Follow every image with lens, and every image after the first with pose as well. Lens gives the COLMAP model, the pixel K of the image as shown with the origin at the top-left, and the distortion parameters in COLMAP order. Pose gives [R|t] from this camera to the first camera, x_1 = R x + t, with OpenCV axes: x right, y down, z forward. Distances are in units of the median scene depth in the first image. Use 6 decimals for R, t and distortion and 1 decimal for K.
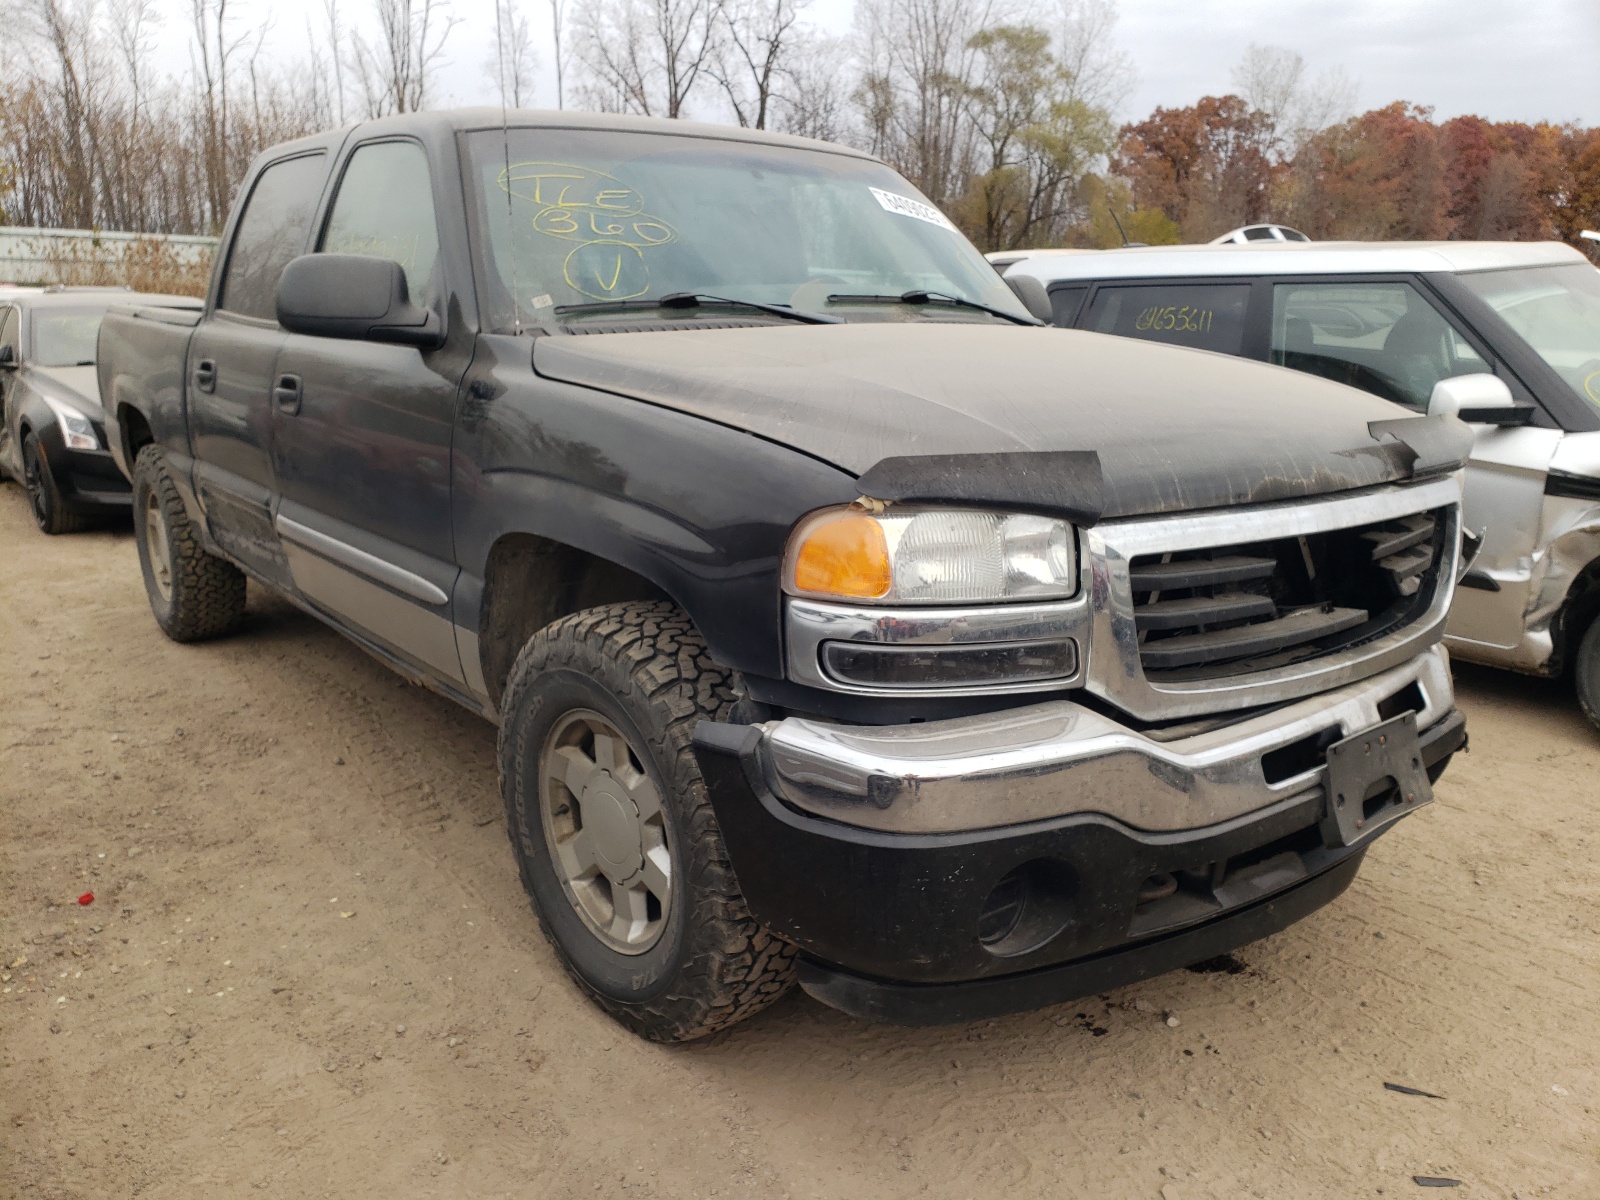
lens RADIAL K [[1233.9, 0, 800.0], [0, 1233.9, 600.0], [0, 0, 1]] dist [0.043611, 0.000534]
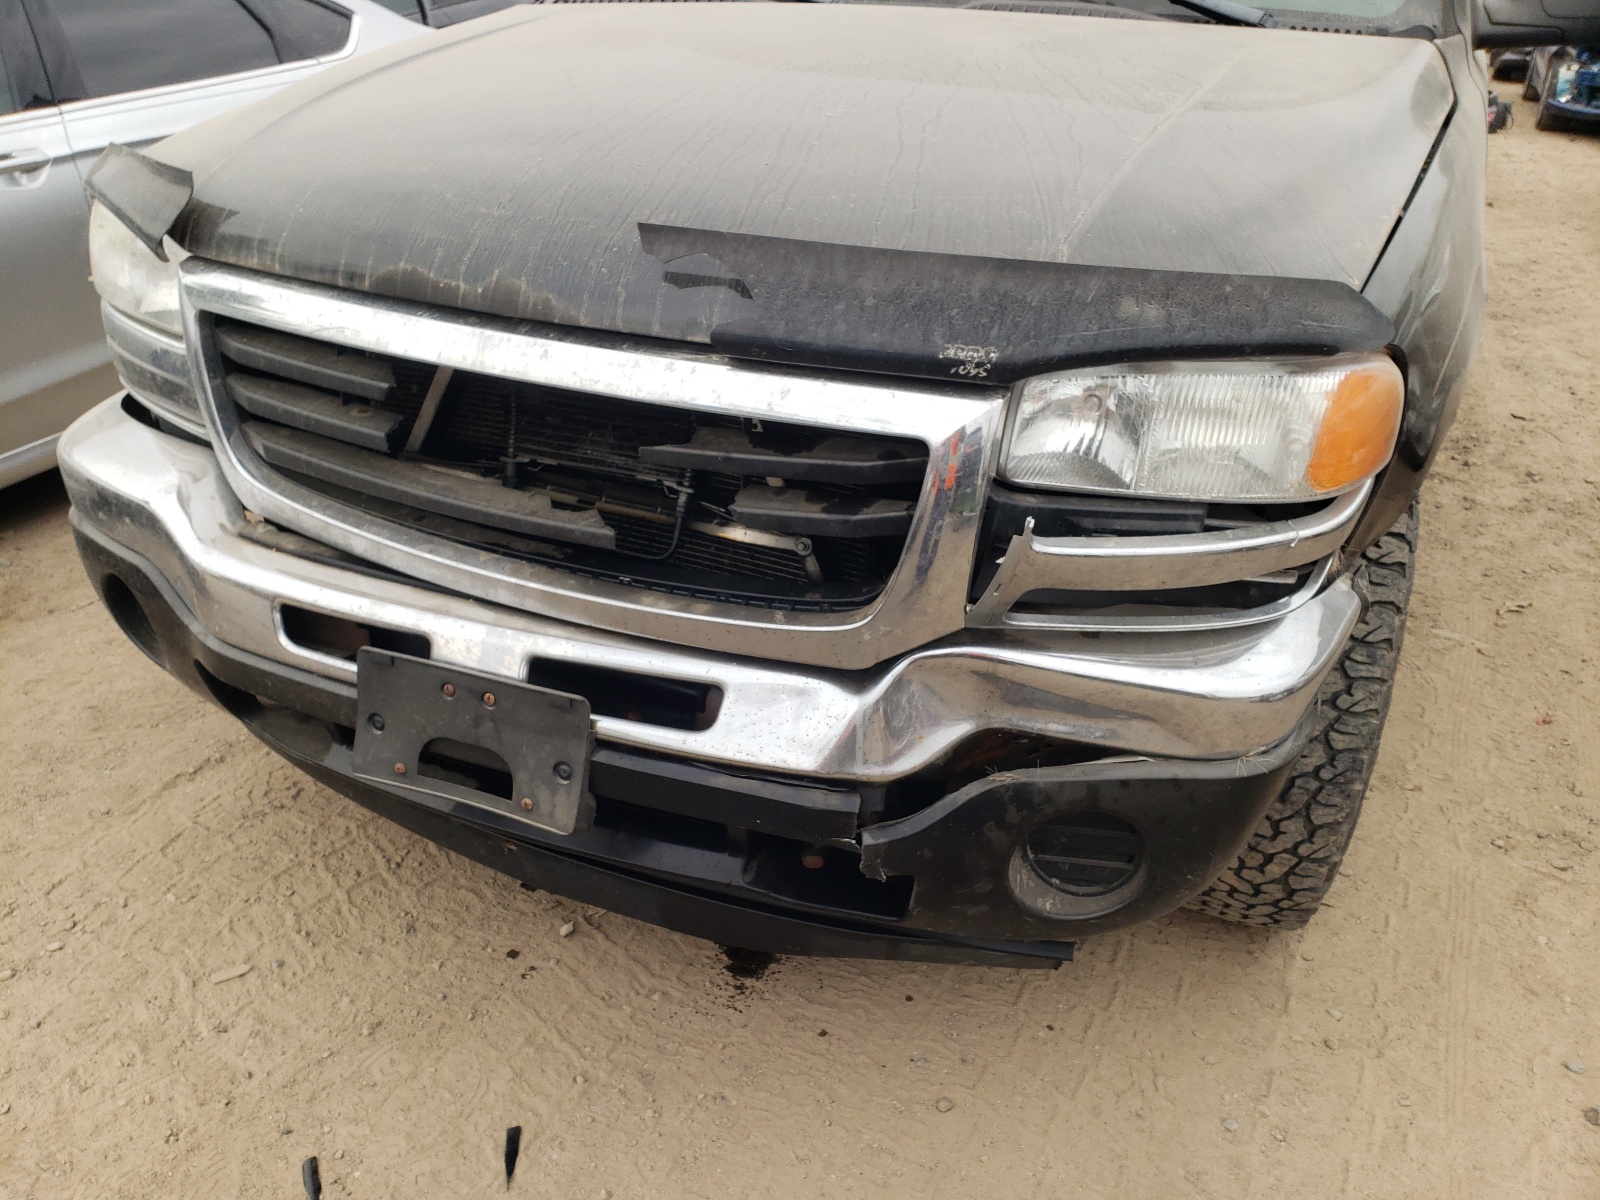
lens RADIAL K [[1233.9, 0, 800.0], [0, 1233.9, 600.0], [0, 0, 1]] dist [0.043611, 0.000534]
pose [[0.453465, 0.397696, -0.797626, 1.089657], [-0.216644, 0.917271, 0.334185, -0.203666], [0.864543, 0.021260, 0.502108, 0.830623]]
